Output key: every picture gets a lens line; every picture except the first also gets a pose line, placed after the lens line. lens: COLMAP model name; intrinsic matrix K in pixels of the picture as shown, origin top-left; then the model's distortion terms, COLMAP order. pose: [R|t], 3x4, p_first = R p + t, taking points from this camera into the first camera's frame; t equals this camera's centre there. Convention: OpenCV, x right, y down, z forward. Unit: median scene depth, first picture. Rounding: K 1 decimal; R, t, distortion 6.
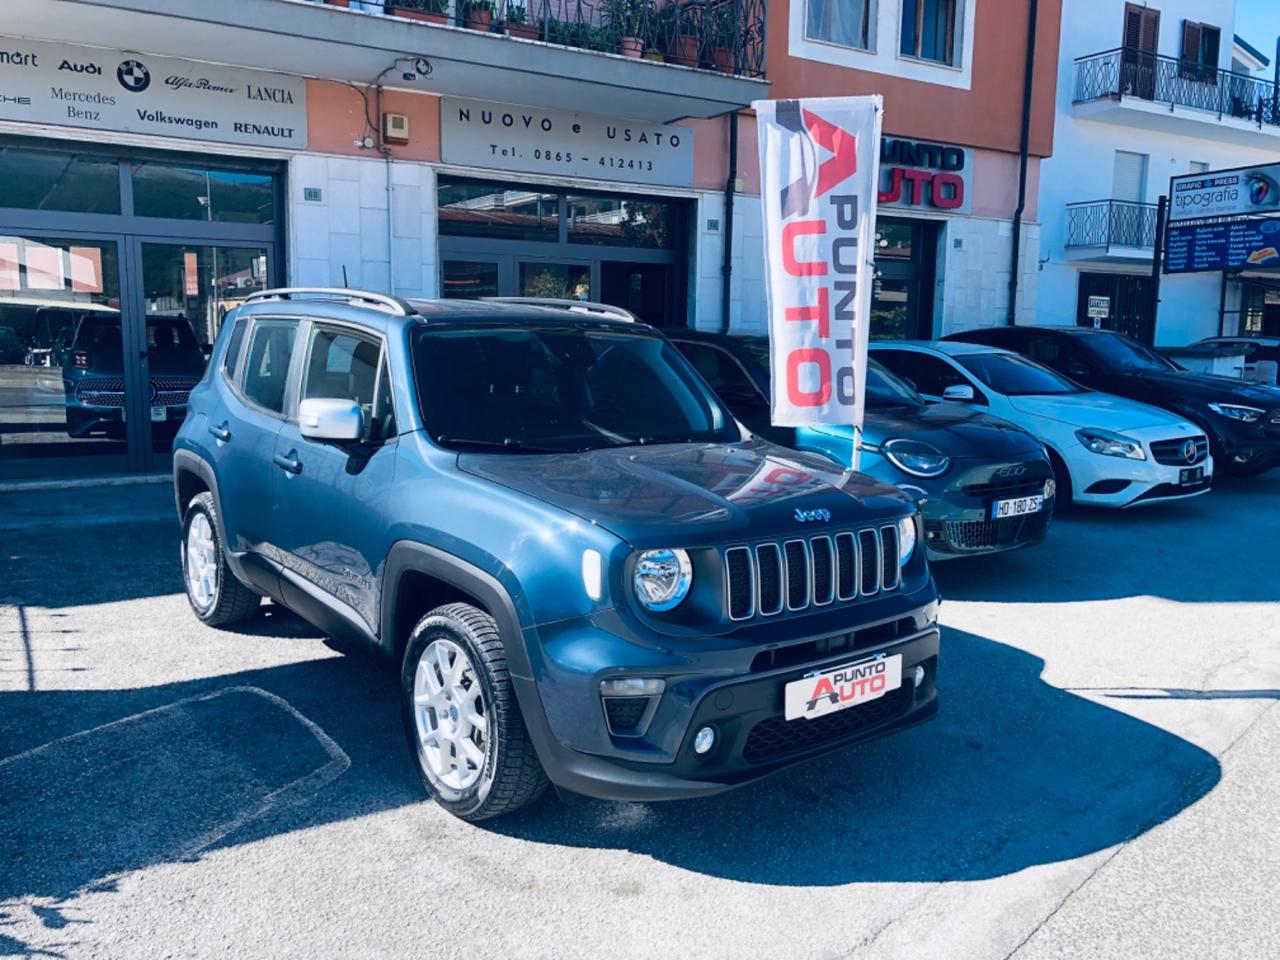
lens RADIAL K [[1046.2, 0, 610.9], [0, 1046.2, 472.3], [0, 0, 1]] dist [0.009237, 0.002712]
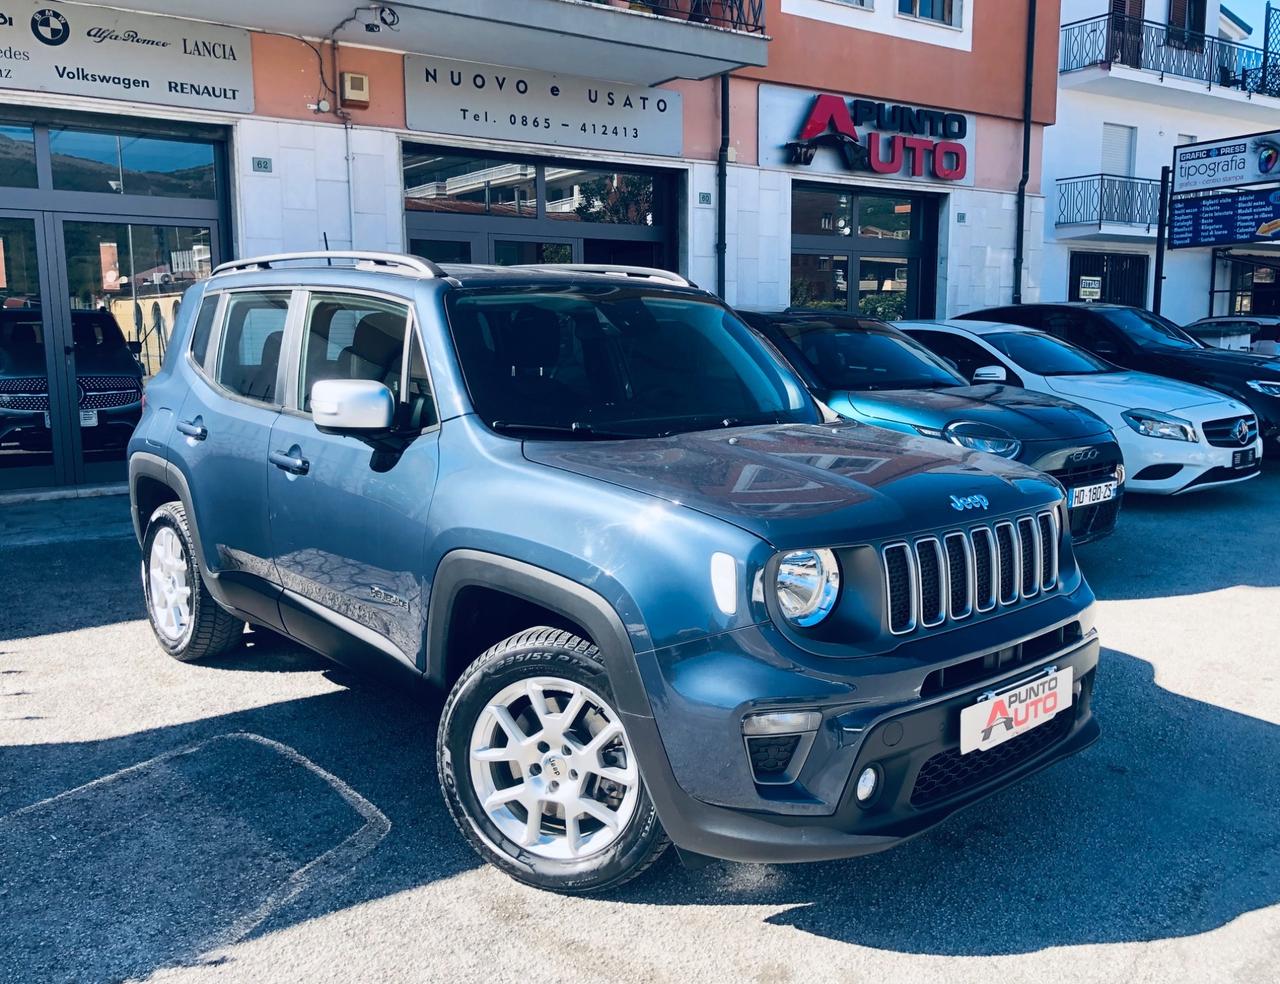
lens RADIAL K [[1109.2, 0, 634.8], [0, 1109.2, 482.6], [0, 0, 1]] dist [0.012523, -0.004152]
pose [[0.997565, -0.027147, 0.064237, -0.074660], [0.026825, 0.999623, 0.005872, 0.008487], [-0.064372, -0.004135, 0.997917, 0.090367]]
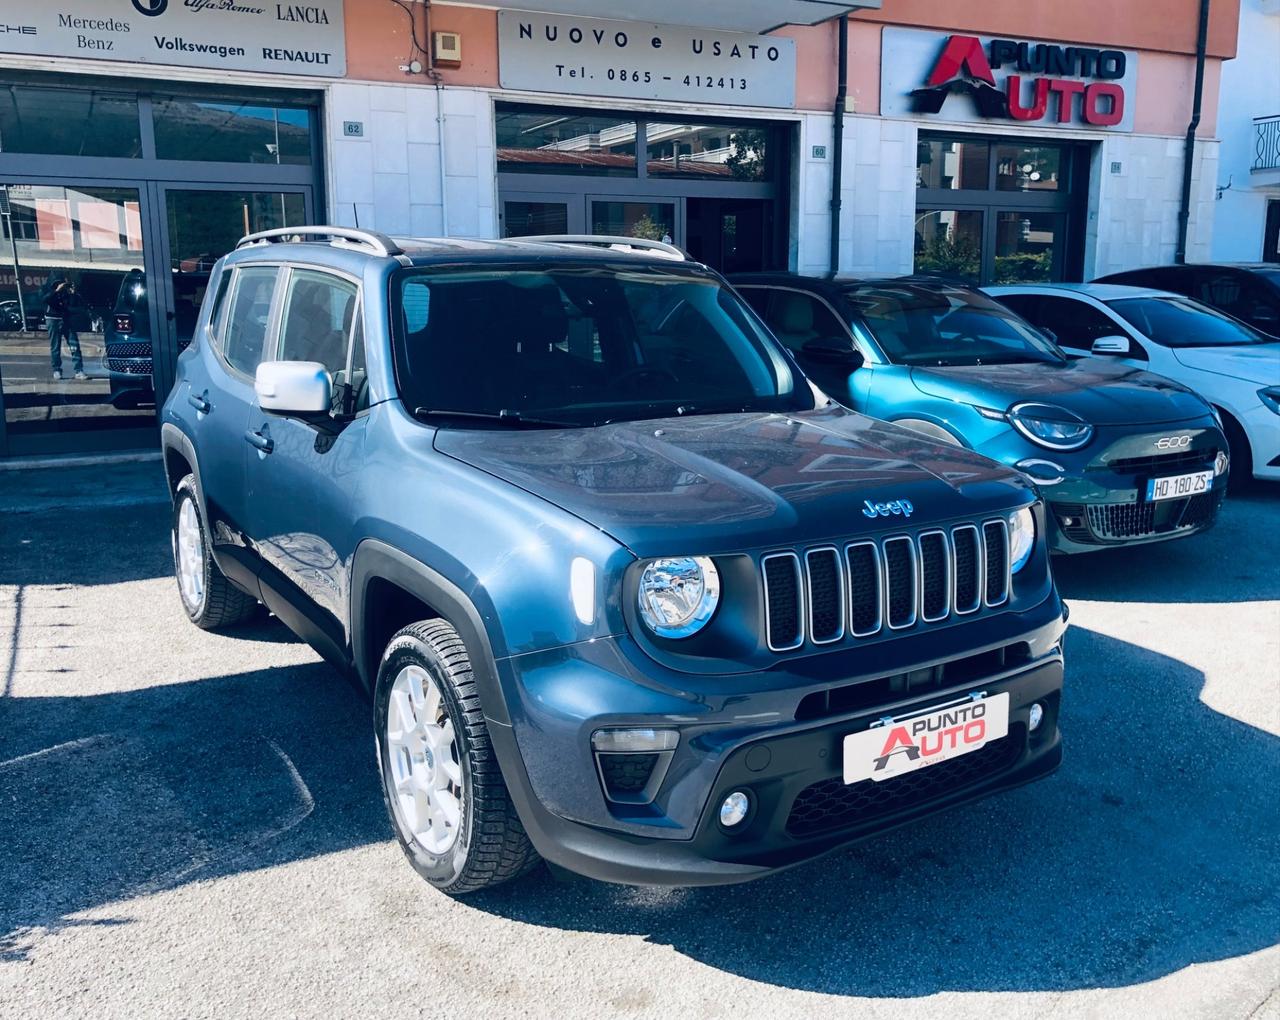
lens RADIAL K [[1141.4, 0, 619.7], [0, 1141.4, 492.5], [0, 0, 1]] dist [-0.003106, 0.027142]
pose [[0.995817, -0.002657, -0.091333, 0.046101], [0.006880, 0.998920, 0.045950, -0.005923], [0.091112, -0.046387, 0.994760, 0.102303]]
